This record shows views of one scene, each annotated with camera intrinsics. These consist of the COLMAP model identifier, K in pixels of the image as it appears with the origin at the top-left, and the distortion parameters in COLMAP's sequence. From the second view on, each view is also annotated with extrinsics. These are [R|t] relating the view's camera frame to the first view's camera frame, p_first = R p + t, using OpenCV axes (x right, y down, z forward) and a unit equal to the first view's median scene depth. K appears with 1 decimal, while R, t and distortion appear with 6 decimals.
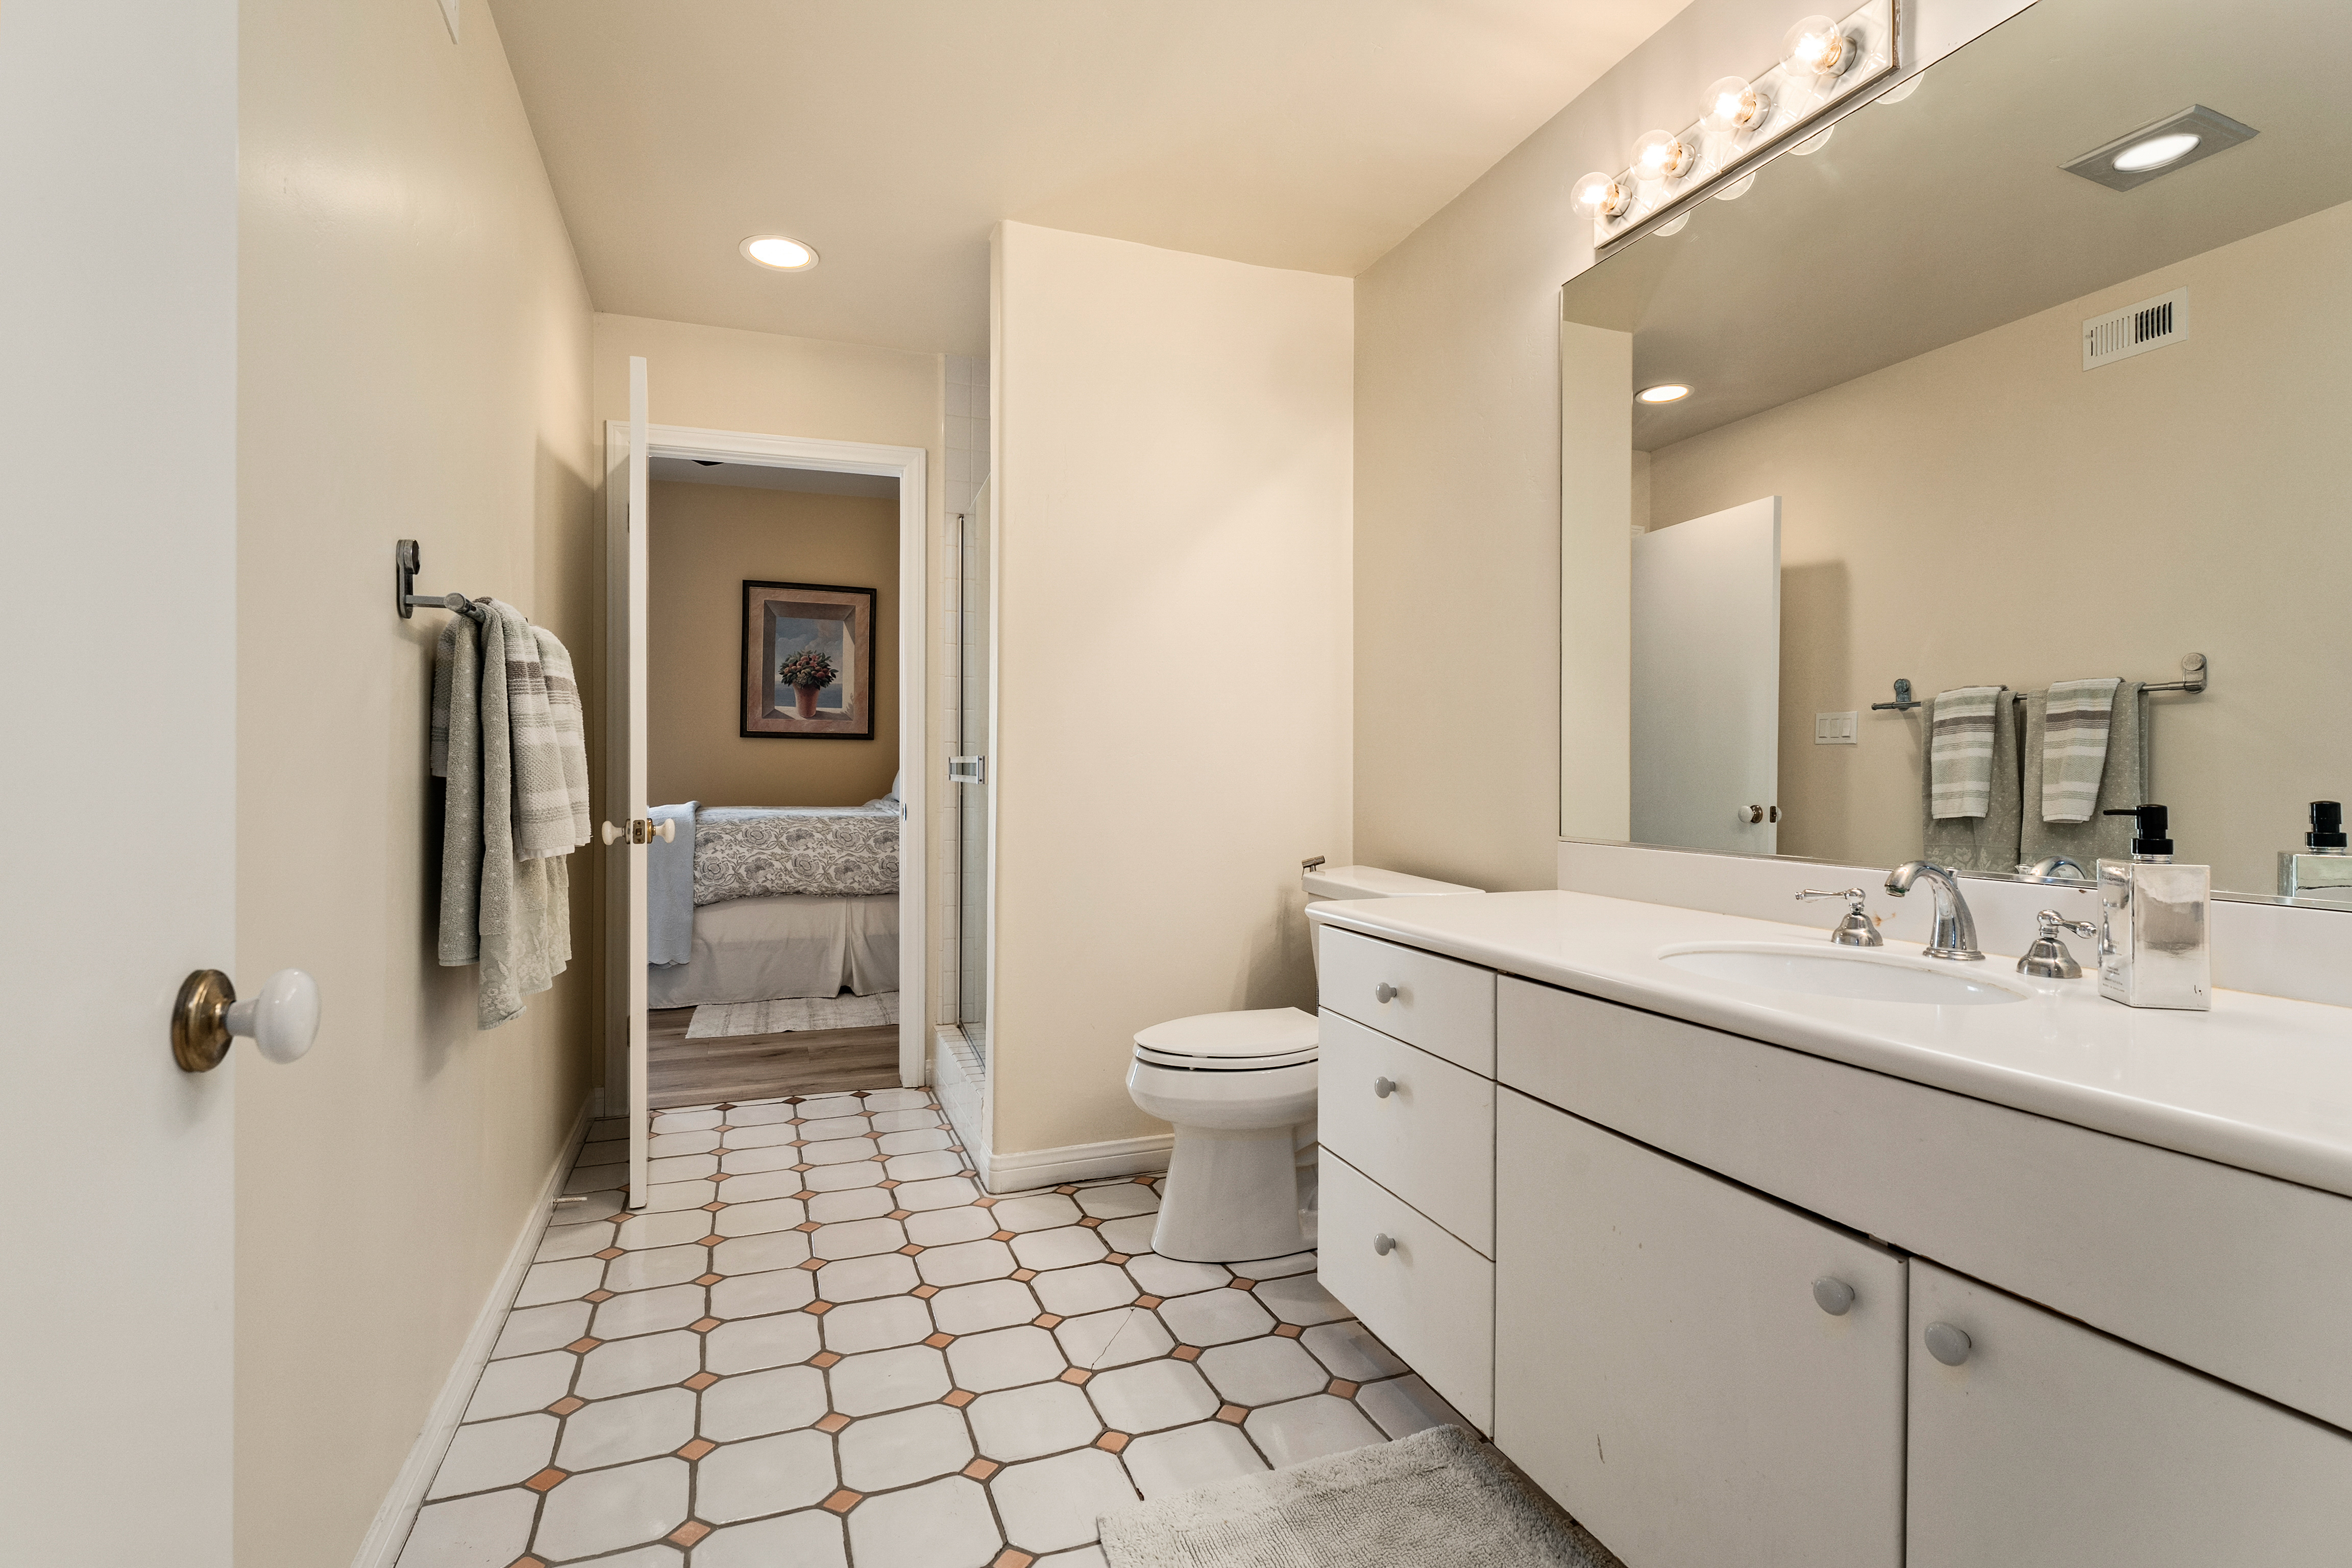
lens RADIAL K [[1111.4, 0, 1182.2], [0, 1111.4, 768.0], [0, 0, 1]] dist [-0.000119, 0.000068]
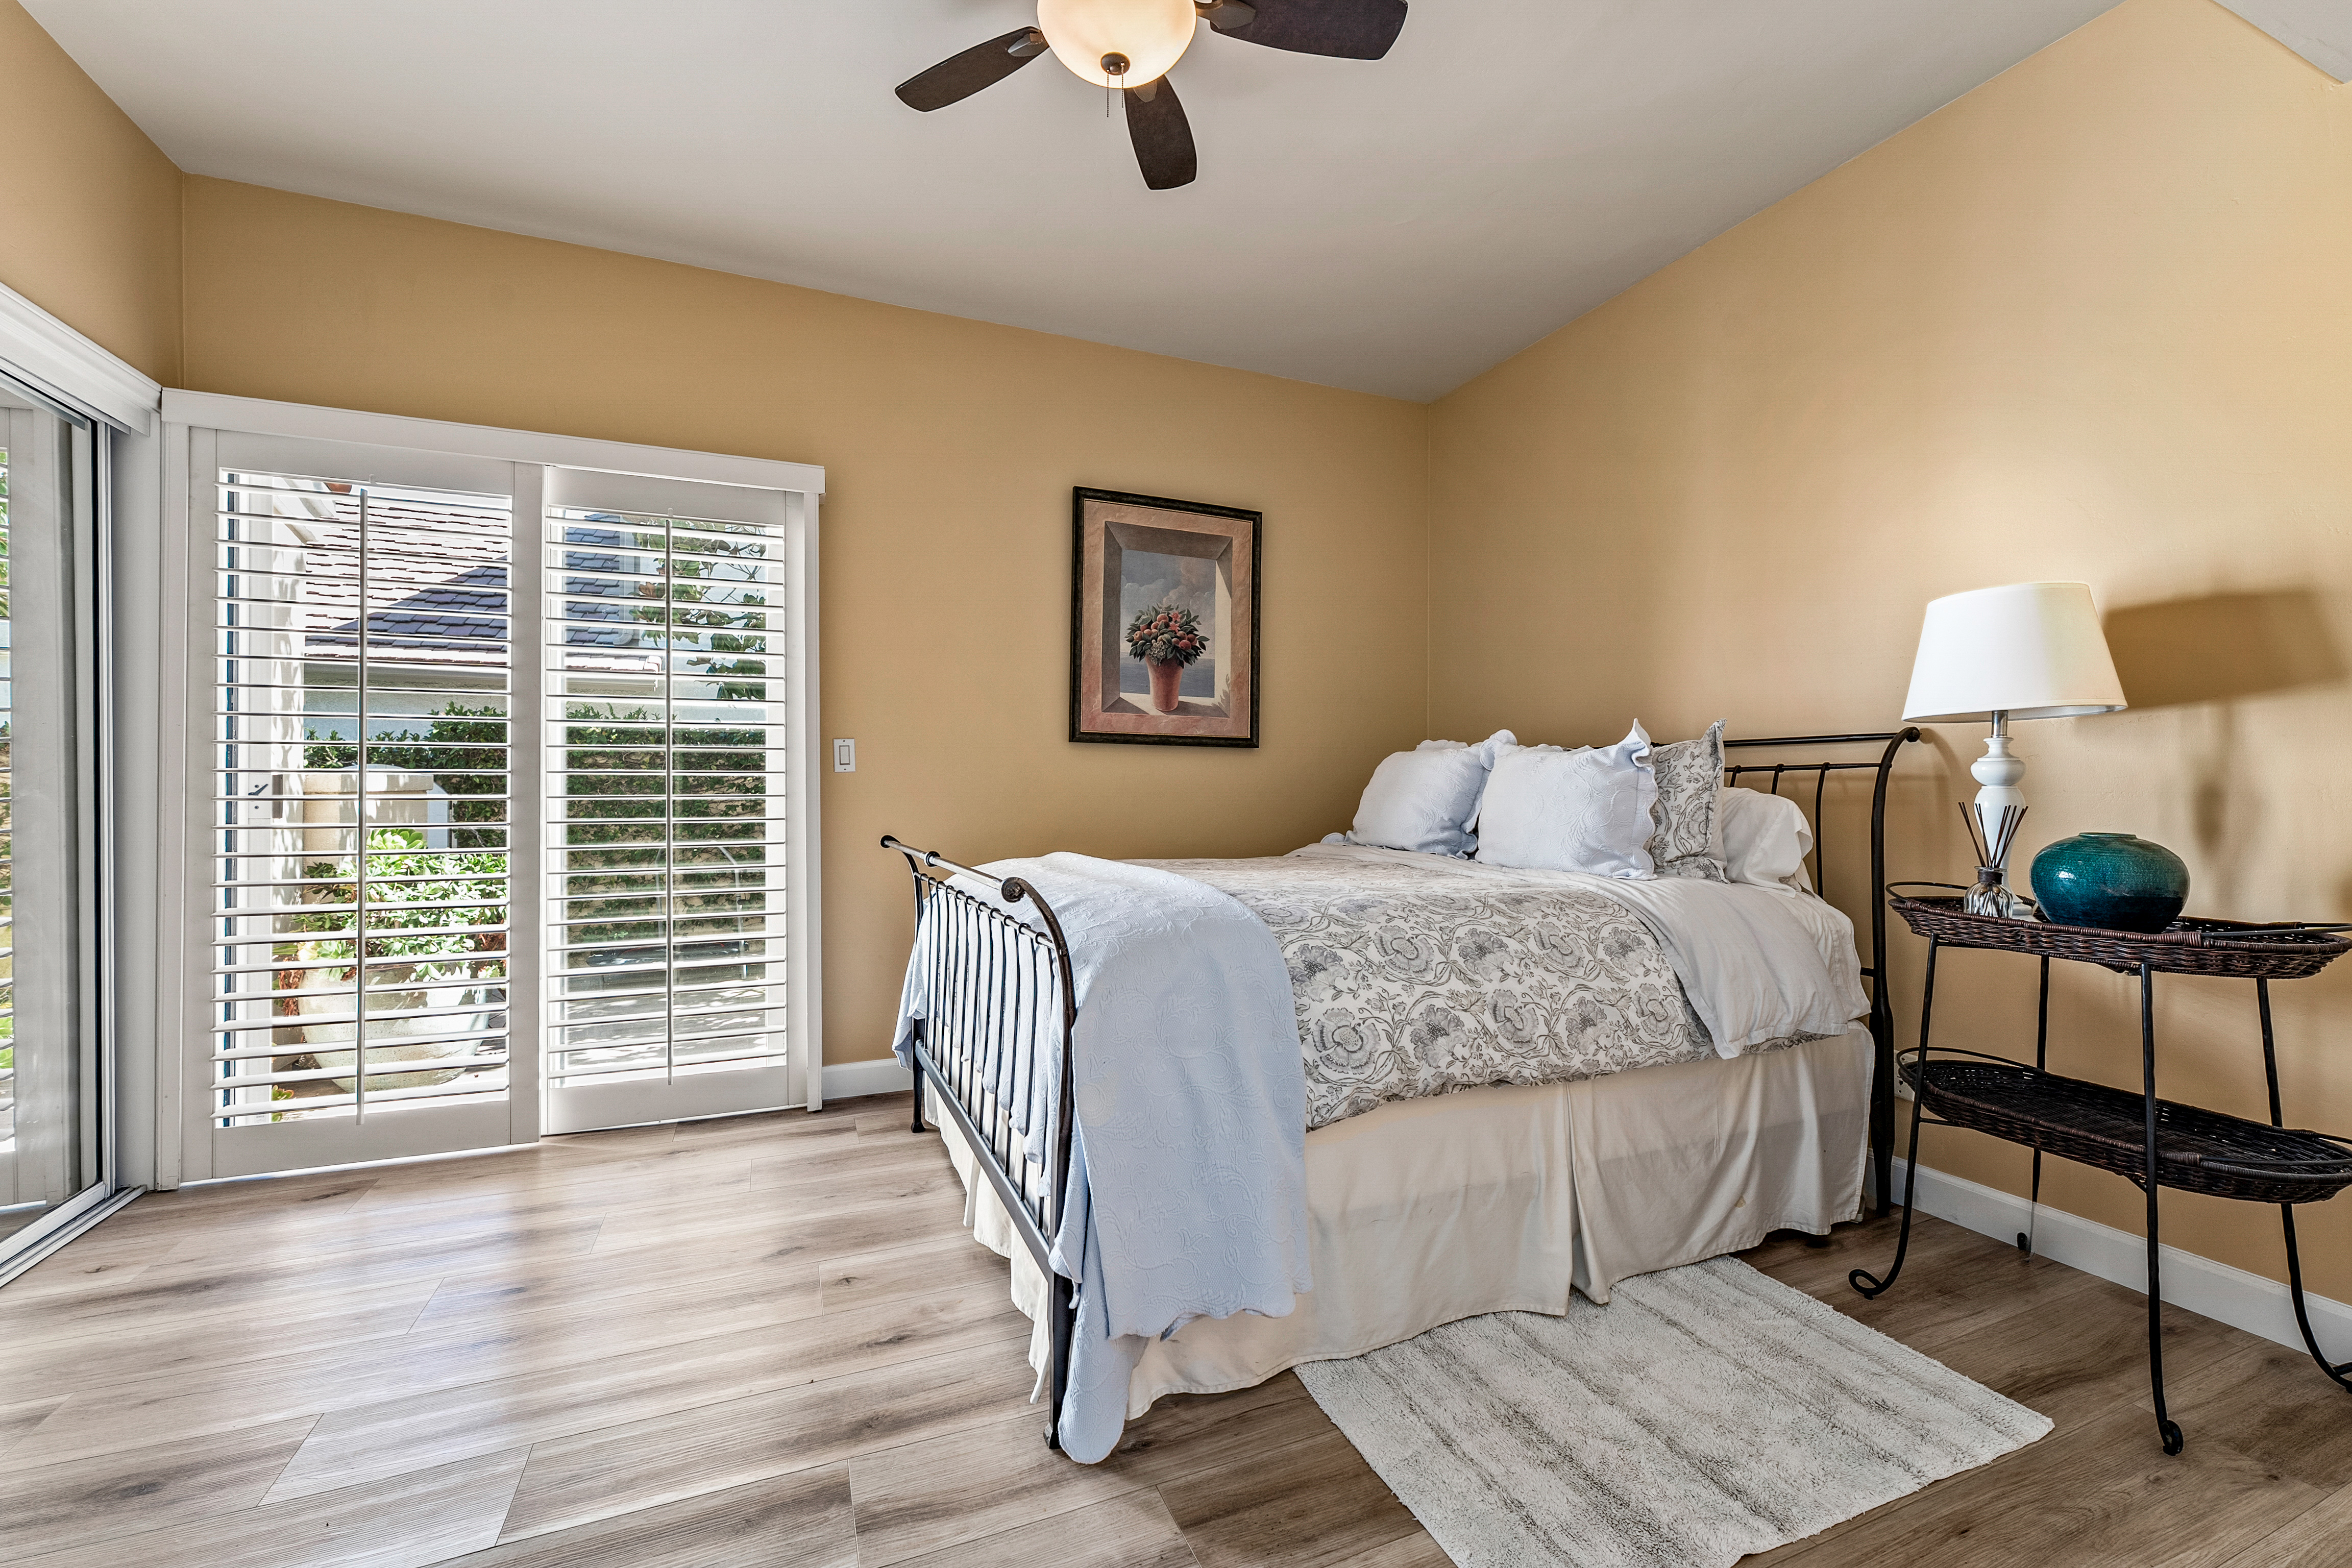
lens RADIAL K [[928.4, 0, 1170.1], [0, 928.4, 796.4], [0, 0, 1]] dist [0.000368, -0.000033]
pose [[0.999251, -0.000166, 0.038690, -0.358589], [-0.000006, 0.999990, 0.004439, 0.000386], [-0.038690, -0.004436, 0.999241, 0.477577]]
